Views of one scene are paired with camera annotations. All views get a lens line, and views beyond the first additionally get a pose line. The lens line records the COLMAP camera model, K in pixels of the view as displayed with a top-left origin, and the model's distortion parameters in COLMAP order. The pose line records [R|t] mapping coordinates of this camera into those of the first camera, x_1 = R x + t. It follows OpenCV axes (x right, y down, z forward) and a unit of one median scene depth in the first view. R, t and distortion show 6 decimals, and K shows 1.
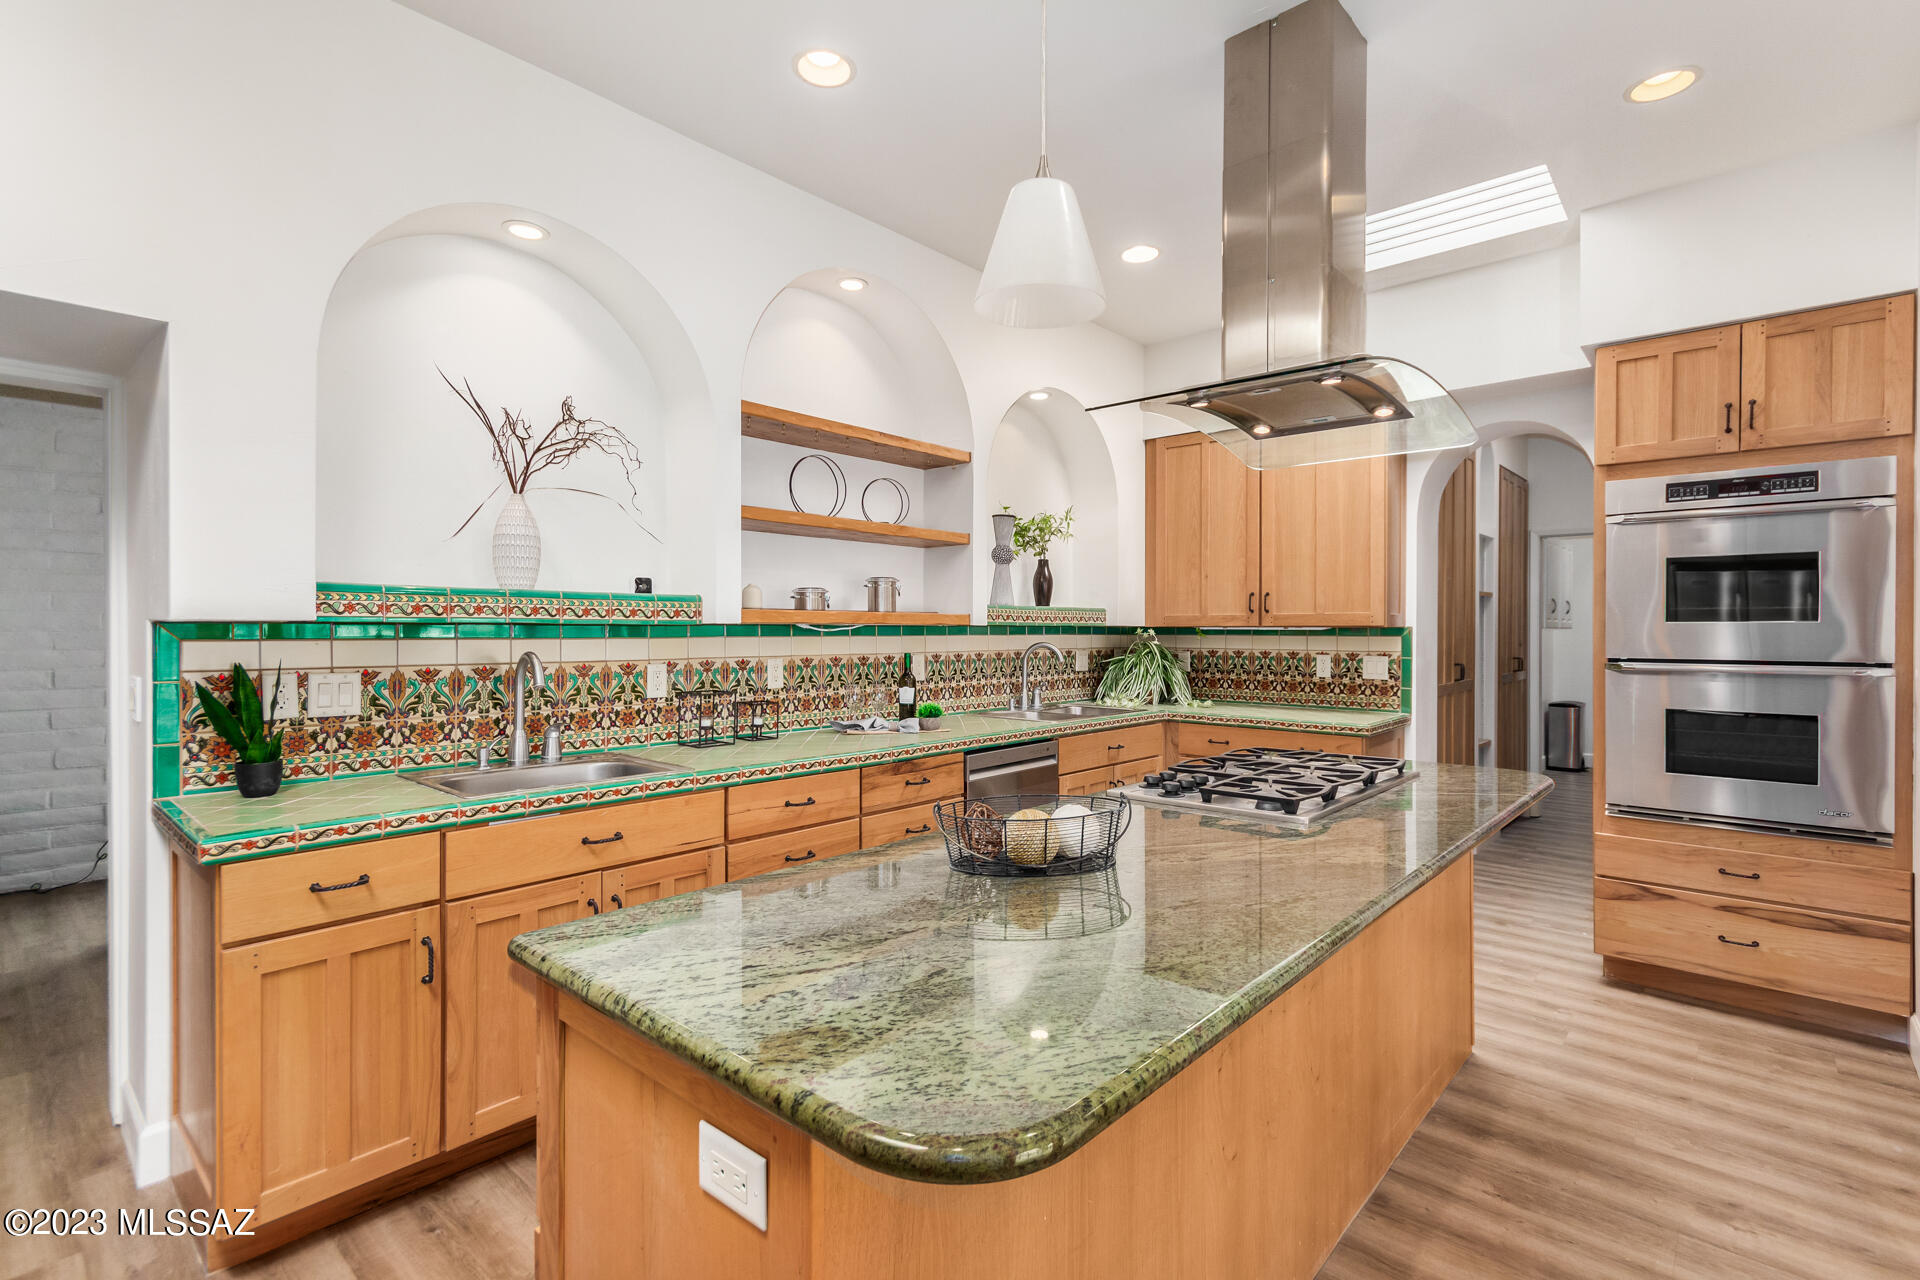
lens RADIAL K [[891.5, 0, 960.0], [0, 891.5, 640.0], [0, 0, 1]] dist [-0.001281, -0.000003]
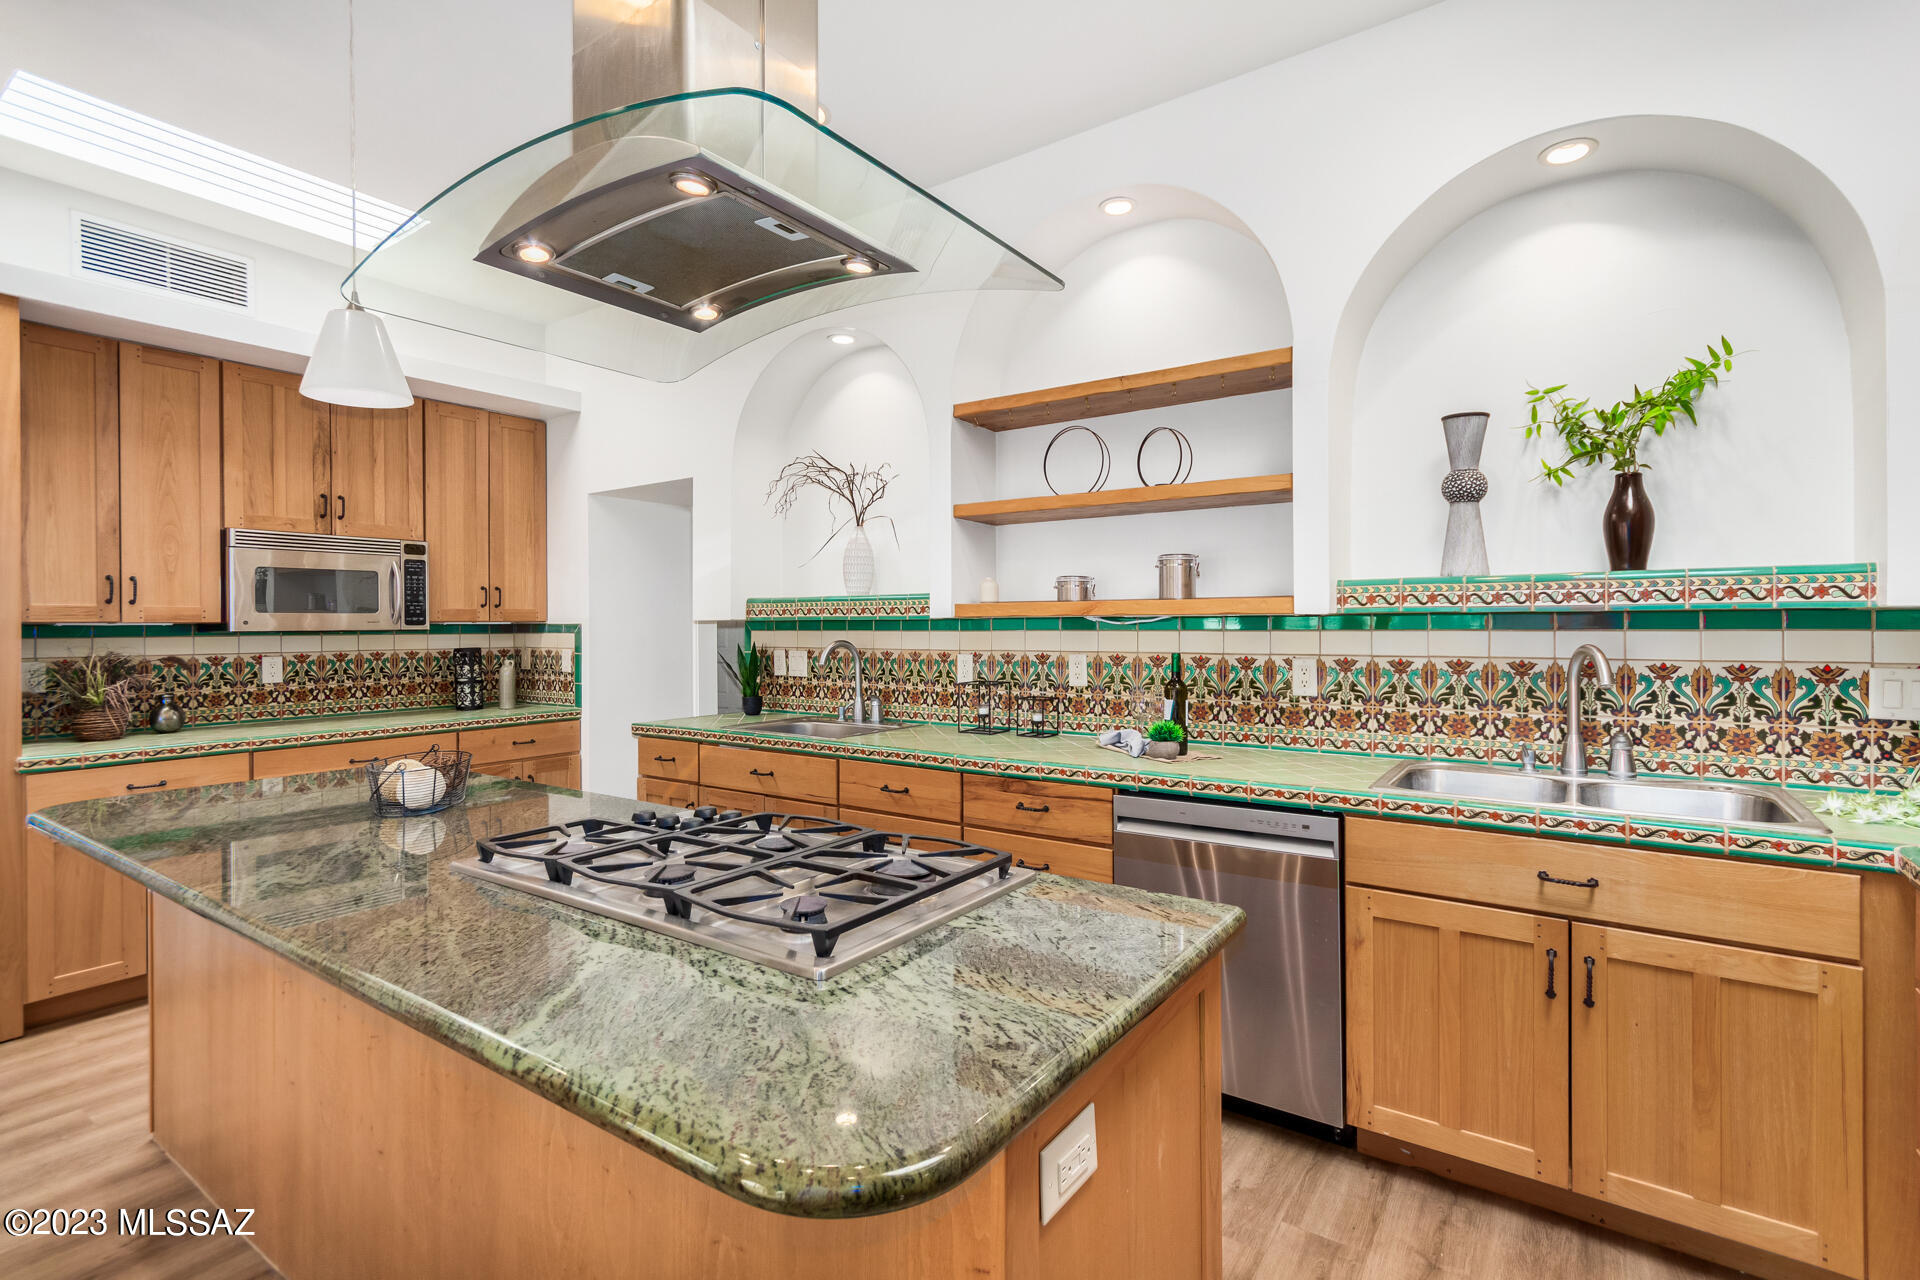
lens RADIAL K [[893.3, 0, 960.0], [0, 893.3, 640.0], [0, 0, 1]] dist [0.000803, 0.000528]
pose [[0.116552, 0.017216, -0.993035, 0.676298], [-0.004215, 0.999849, 0.016839, -0.008737], [0.993176, 0.002223, 0.116607, 0.741464]]
